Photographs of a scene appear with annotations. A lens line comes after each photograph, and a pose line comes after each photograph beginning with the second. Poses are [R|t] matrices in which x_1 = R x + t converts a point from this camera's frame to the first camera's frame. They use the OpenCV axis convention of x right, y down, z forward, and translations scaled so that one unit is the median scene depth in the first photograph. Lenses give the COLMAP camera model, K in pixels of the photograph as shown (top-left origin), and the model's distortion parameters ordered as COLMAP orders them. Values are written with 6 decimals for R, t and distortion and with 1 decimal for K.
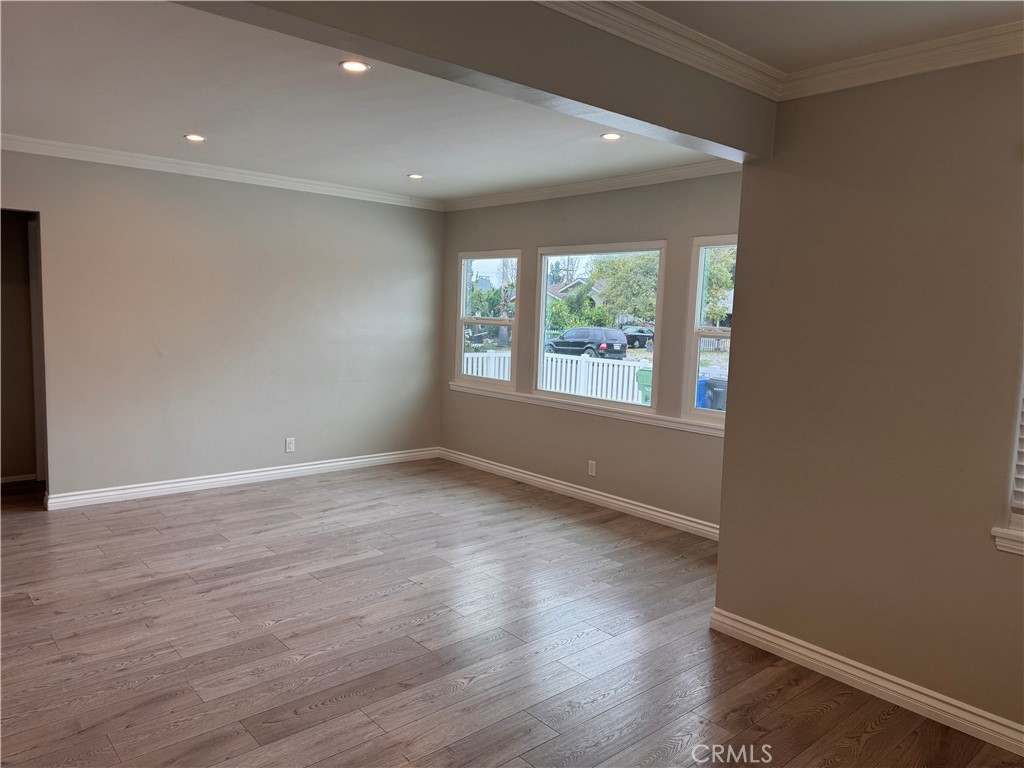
lens RADIAL K [[736.1, 0, 511.8], [0, 736.1, 383.9], [0, 0, 1]] dist [0.036006, -0.006093]
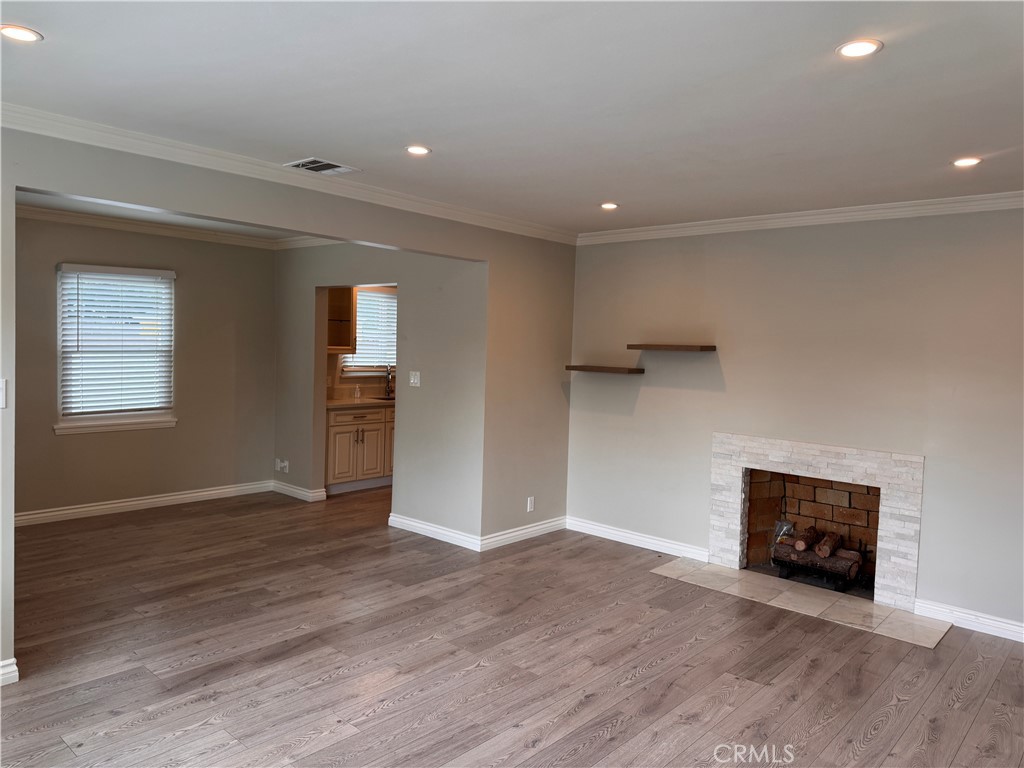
lens RADIAL K [[736.1, 0, 511.5], [0, 736.1, 383.7], [0, 0, 1]] dist [0.036006, -0.006093]
pose [[-0.991001, -0.054322, -0.122332, -0.207636], [-0.073849, 0.984151, 0.161226, -0.232444], [0.111635, 0.168809, -0.979306, 1.905311]]
